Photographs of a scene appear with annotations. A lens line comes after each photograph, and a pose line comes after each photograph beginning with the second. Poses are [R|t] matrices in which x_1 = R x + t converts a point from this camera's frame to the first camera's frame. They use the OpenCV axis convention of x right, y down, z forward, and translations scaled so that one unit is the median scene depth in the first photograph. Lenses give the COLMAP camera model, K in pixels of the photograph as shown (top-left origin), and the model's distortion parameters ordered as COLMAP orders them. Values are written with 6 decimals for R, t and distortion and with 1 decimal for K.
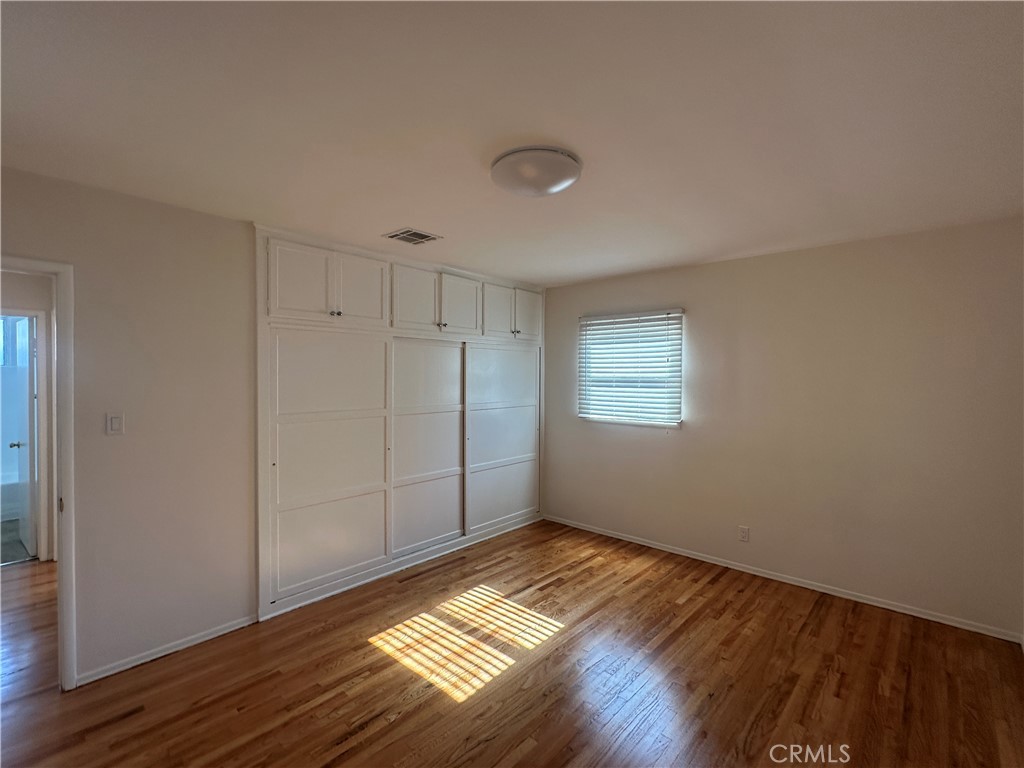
lens RADIAL K [[470.2, 0, 510.5], [0, 470.2, 384.2], [0, 0, 1]] dist [0.000545, -0.000103]
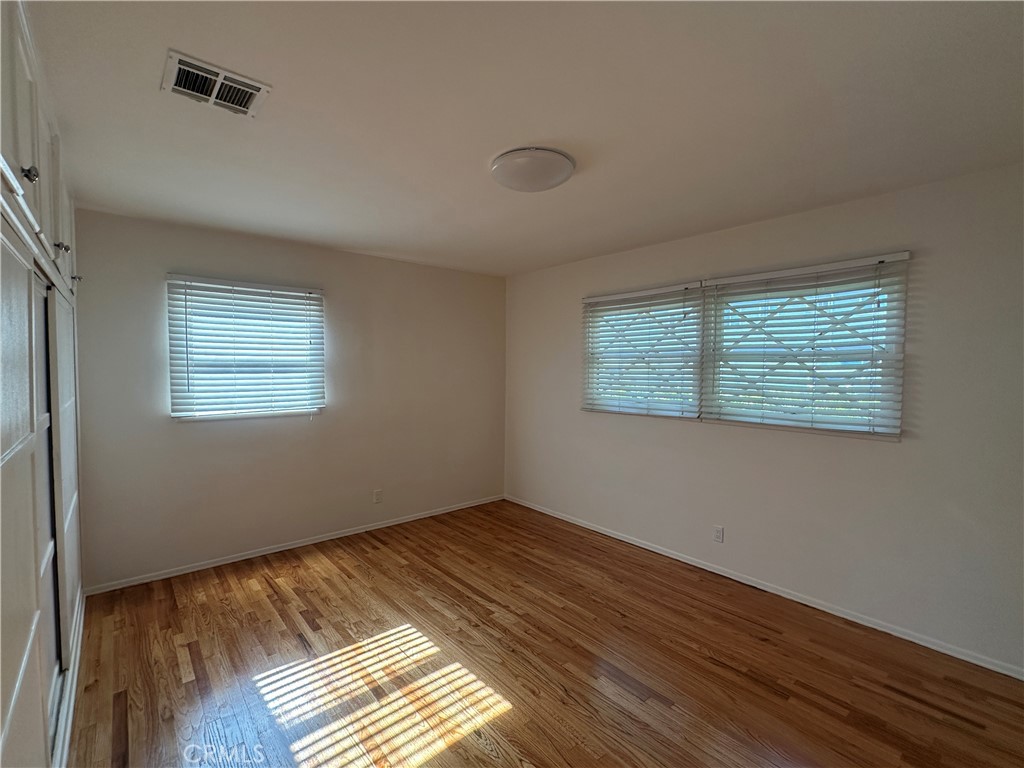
lens RADIAL K [[470.2, 0, 510.5], [0, 470.2, 384.2], [0, 0, 1]] dist [0.000545, -0.000103]
pose [[0.136009, -0.043081, 0.989770, -0.662313], [0.013666, 0.999041, 0.041607, -0.001773], [-0.990613, 0.007867, 0.136467, 0.574093]]
